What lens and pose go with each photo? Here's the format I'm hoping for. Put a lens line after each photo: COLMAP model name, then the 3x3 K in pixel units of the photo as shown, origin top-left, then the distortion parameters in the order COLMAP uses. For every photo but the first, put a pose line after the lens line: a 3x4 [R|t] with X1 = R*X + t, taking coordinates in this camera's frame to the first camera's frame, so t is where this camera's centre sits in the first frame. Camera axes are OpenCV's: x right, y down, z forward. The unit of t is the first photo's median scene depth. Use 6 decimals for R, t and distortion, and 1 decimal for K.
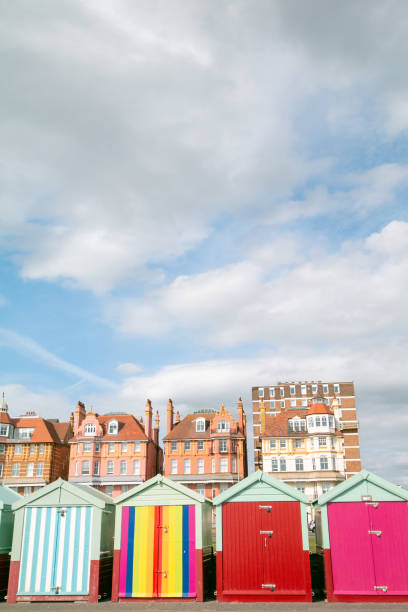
lens RADIAL K [[611.0, 0, 204.0], [0, 611.0, 306.0], [0, 0, 1]] dist [0.003395, 0.022664]
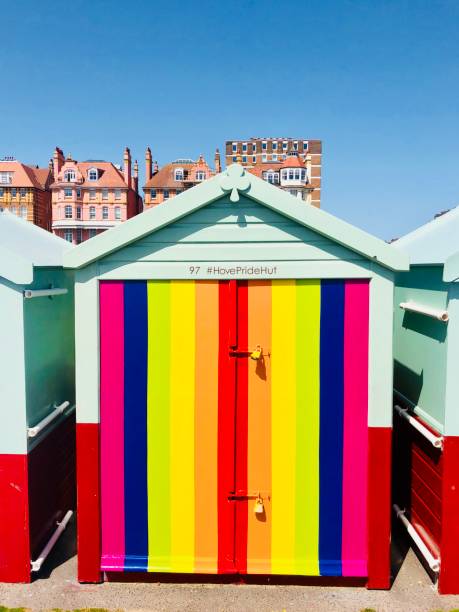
lens RADIAL K [[517.8, 0, 229.5], [0, 517.8, 306.0], [0, 0, 1]] dist [0.004778, 0.003193]
pose [[0.994238, 0.005990, 0.107026, -0.099121], [-0.049713, 0.910342, 0.410860, 0.237364], [-0.094969, -0.413813, 0.905395, 0.770744]]
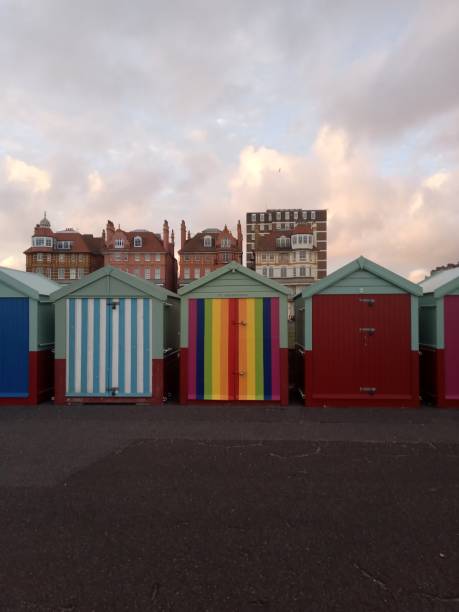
lens RADIAL K [[458.8, 0, 229.5], [0, 458.8, 306.0], [0, 0, 1]] dist [0.053272, -0.000282]
pose [[0.998235, 0.008986, 0.058708, -0.113420], [-0.027210, 0.947838, 0.317588, 0.138981], [-0.052791, -0.318625, 0.946410, 0.407703]]
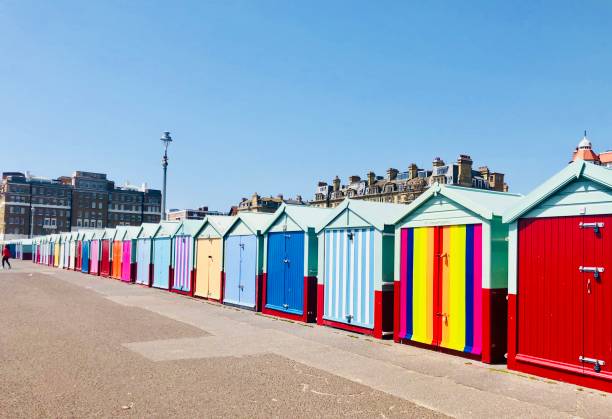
lens RADIAL K [[501.8, 0, 306.2], [0, 501.8, 228.2], [0, 0, 1]] dist [0.000479, -0.000551]
pose [[0.642703, -0.016168, -0.765945, 0.263325], [0.244532, 0.951811, 0.185095, 0.182059], [0.726042, -0.306259, 0.615685, 0.526534]]
